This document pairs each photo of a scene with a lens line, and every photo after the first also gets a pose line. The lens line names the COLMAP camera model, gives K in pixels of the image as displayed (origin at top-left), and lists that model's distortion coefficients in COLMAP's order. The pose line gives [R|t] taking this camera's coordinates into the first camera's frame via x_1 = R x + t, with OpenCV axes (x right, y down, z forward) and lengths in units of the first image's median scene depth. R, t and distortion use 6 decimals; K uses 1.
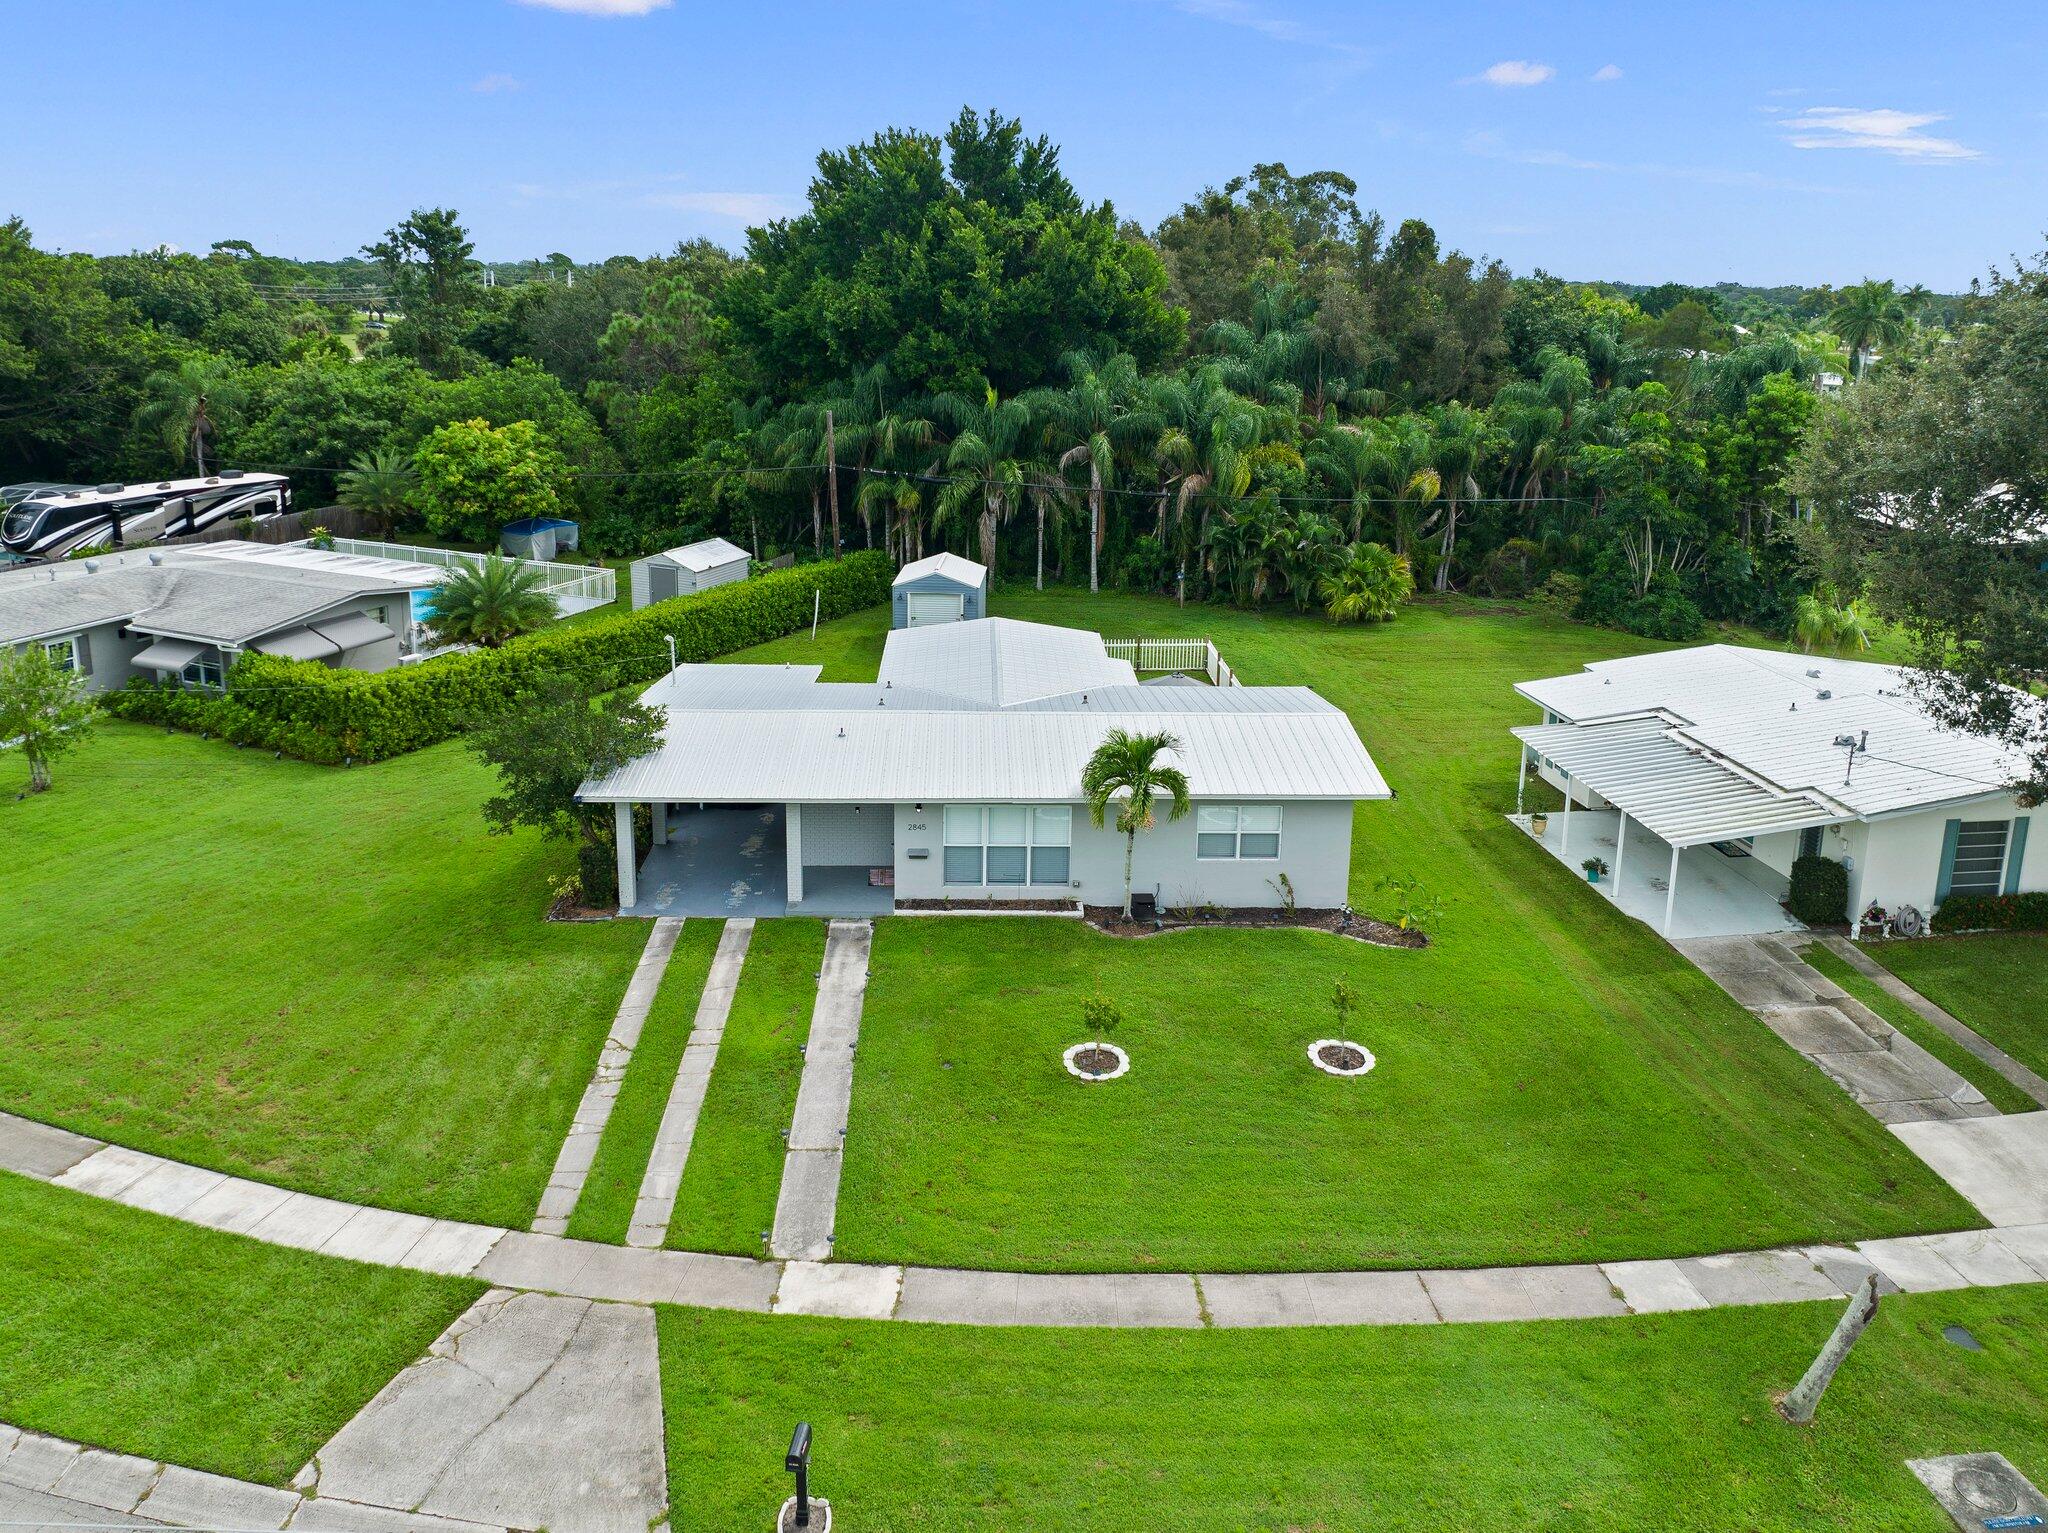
lens RADIAL K [[1438.0, 0, 1014.4], [0, 1438.0, 761.7], [0, 0, 1]] dist [-0.041576, 0.016575]
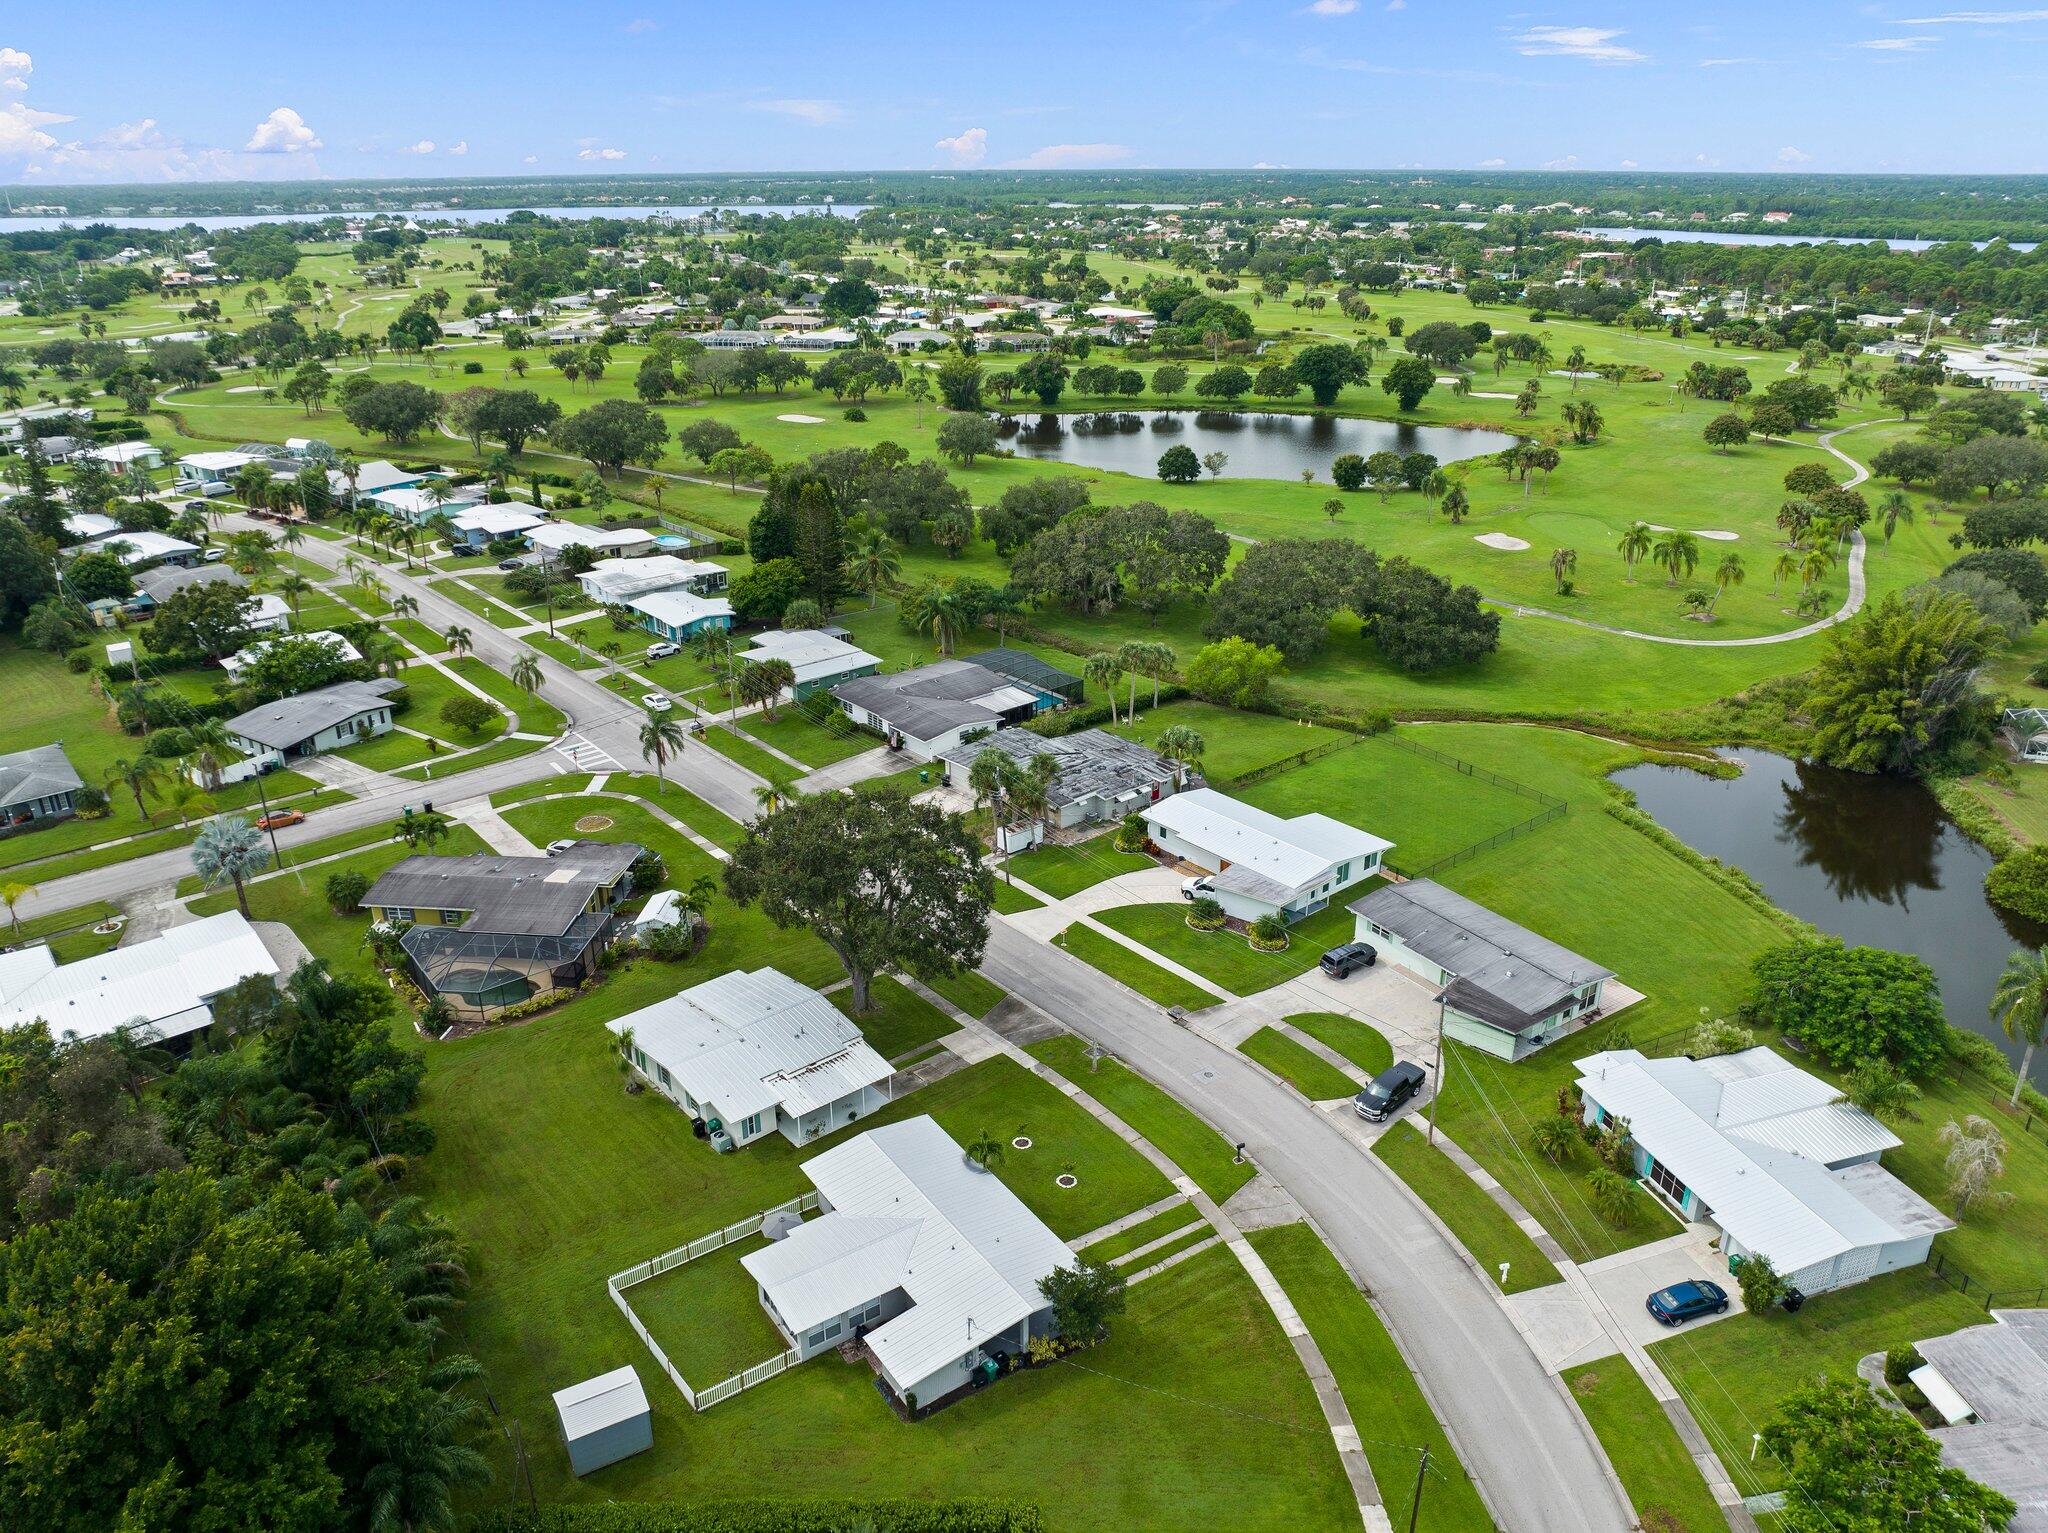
lens RADIAL K [[1438.0, 0, 1016.7], [0, 1438.0, 756.9], [0, 0, 1]] dist [-0.041576, 0.016575]
pose [[-0.541564, -0.332809, 0.771976, -2.135994], [0.266770, 0.802797, 0.533245, -2.403776], [-0.797209, 0.494726, -0.345983, 1.776313]]
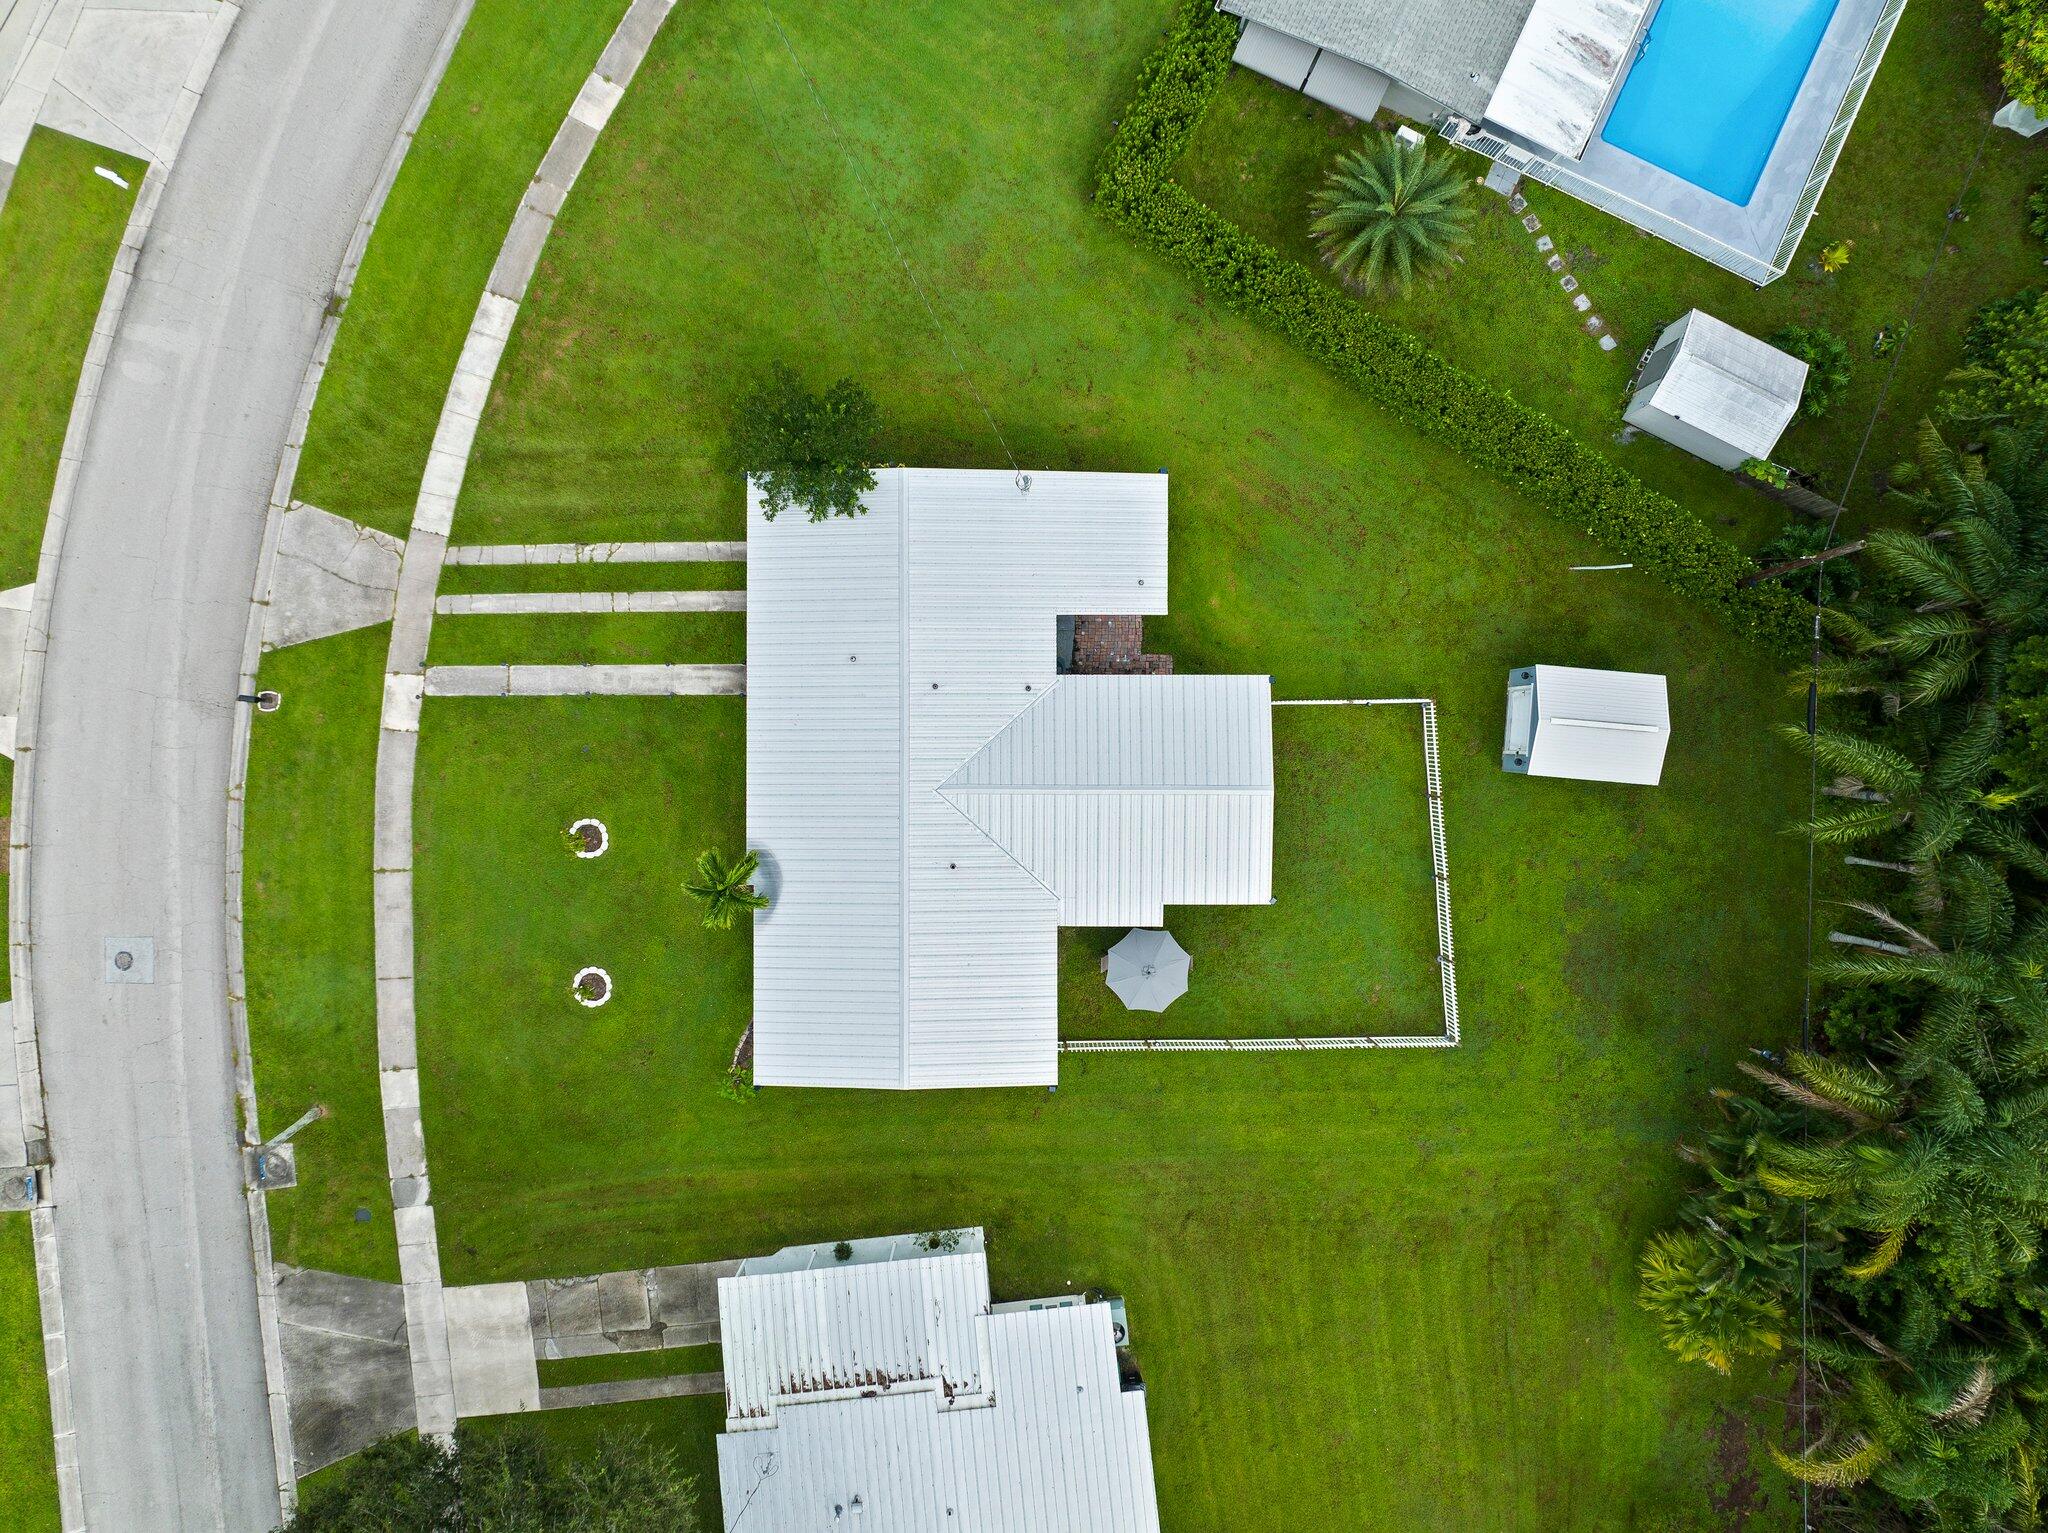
lens RADIAL K [[1431.4, 0, 1018.9], [0, 1431.4, 762.3], [0, 0, 1]] dist [-0.031969, -0.001311]
pose [[-0.026917, 0.999214, -0.029095, 0.003518], [-0.323987, 0.018814, 0.945874, -1.556243], [0.945678, 0.034886, 0.323226, 0.946902]]
